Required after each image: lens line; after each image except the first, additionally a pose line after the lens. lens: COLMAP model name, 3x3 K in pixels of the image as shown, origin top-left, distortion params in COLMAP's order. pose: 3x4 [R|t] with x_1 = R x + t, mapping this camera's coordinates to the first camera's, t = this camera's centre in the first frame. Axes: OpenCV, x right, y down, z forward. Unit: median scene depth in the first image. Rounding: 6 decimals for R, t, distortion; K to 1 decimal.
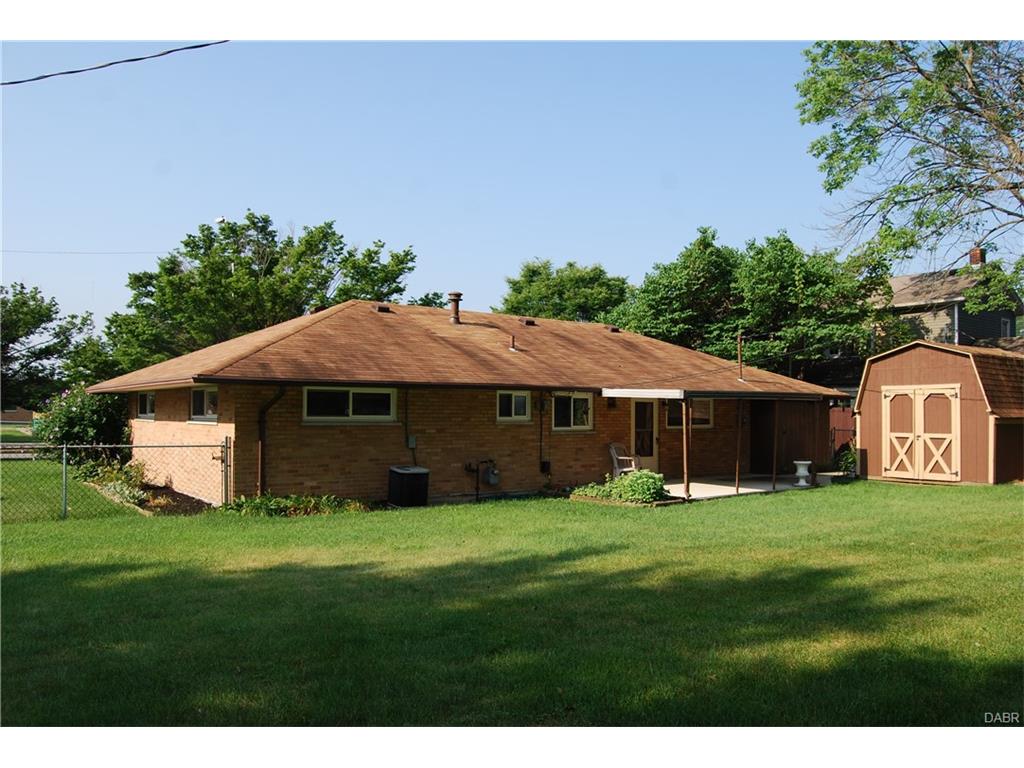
lens RADIAL K [[832.9, 0, 515.2], [0, 832.9, 392.6], [0, 0, 1]] dist [-0.078462, 0.008041]
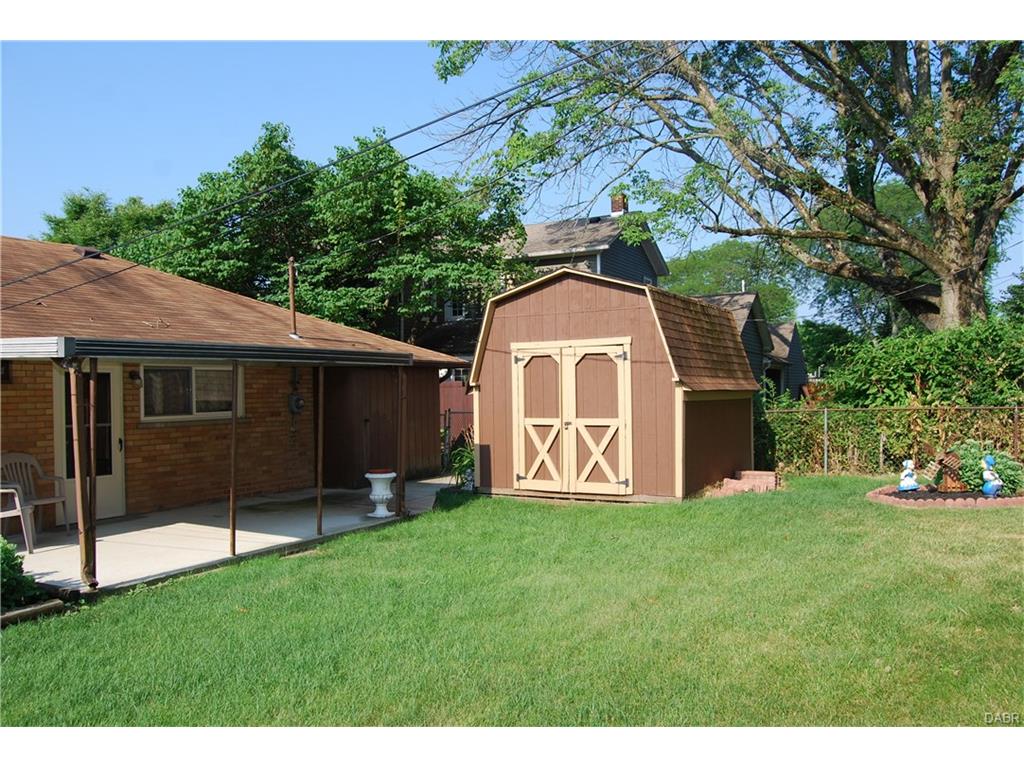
lens RADIAL K [[832.9, 0, 515.2], [0, 832.9, 392.6], [0, 0, 1]] dist [-0.078462, 0.008041]
pose [[0.913433, -0.019083, 0.406542, 0.154118], [0.008877, 0.999597, 0.026976, 0.009939], [-0.406893, -0.021032, 0.913234, 0.337524]]
